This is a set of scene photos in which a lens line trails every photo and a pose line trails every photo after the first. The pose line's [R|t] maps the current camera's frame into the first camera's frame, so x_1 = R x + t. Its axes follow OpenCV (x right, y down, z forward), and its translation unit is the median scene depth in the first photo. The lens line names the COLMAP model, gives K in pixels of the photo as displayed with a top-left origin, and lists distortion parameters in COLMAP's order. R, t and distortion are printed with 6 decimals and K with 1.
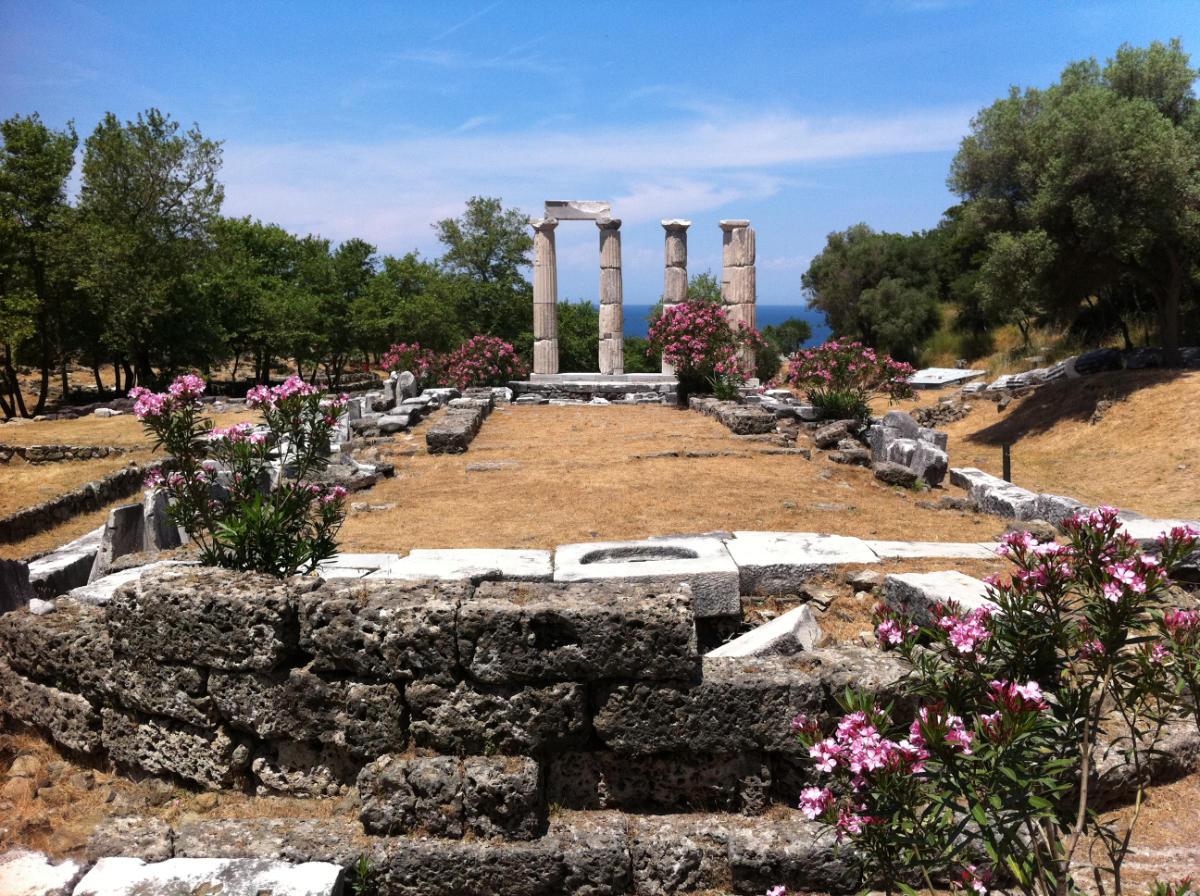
lens RADIAL K [[1034.3, 0, 602.5], [0, 1034.3, 446.0], [0, 0, 1]] dist [-0.012173, -0.001291]
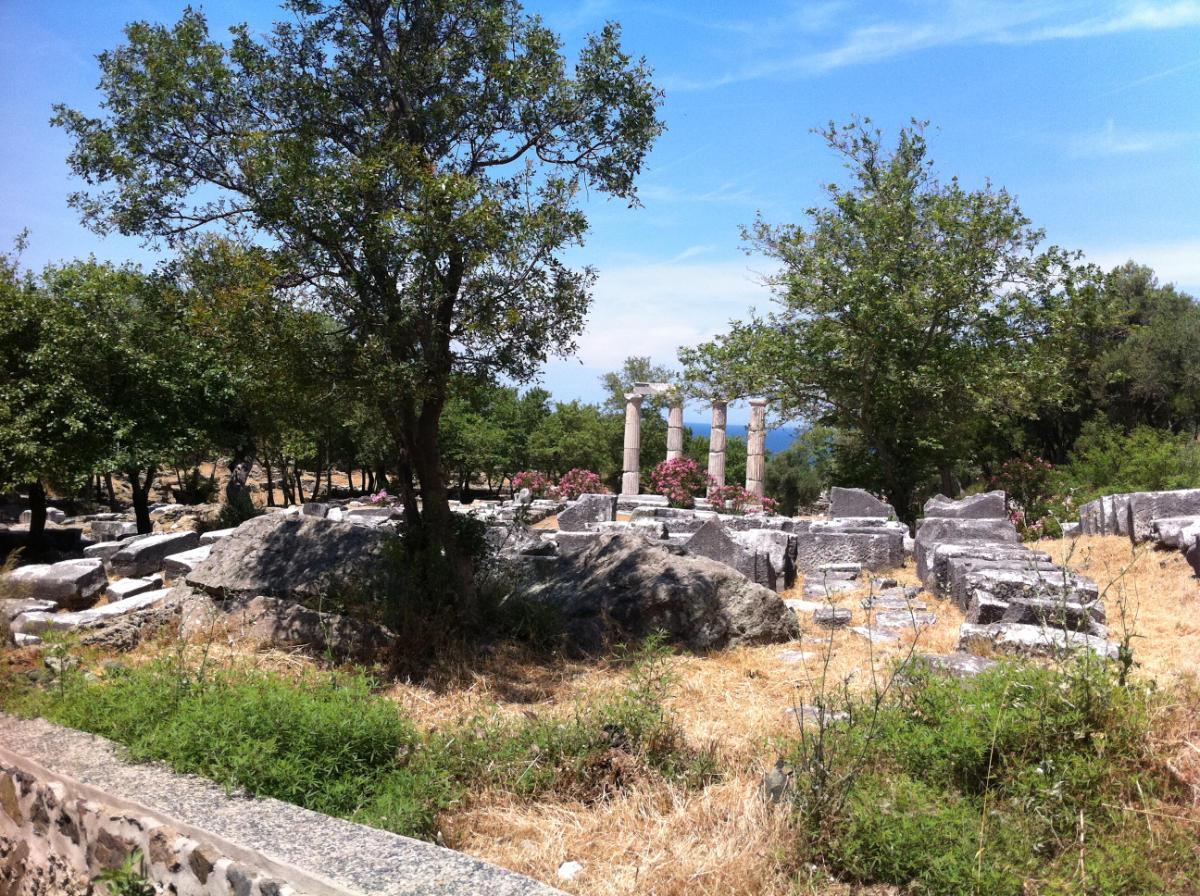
lens RADIAL K [[1034.3, 0, 598.4], [0, 1034.3, 448.4], [0, 0, 1]] dist [-0.012173, -0.001291]
pose [[0.977844, 0.044151, -0.204628, 0.122906], [-0.066974, 0.992110, -0.105986, 0.016551], [0.198334, 0.117343, 0.973085, -0.298720]]
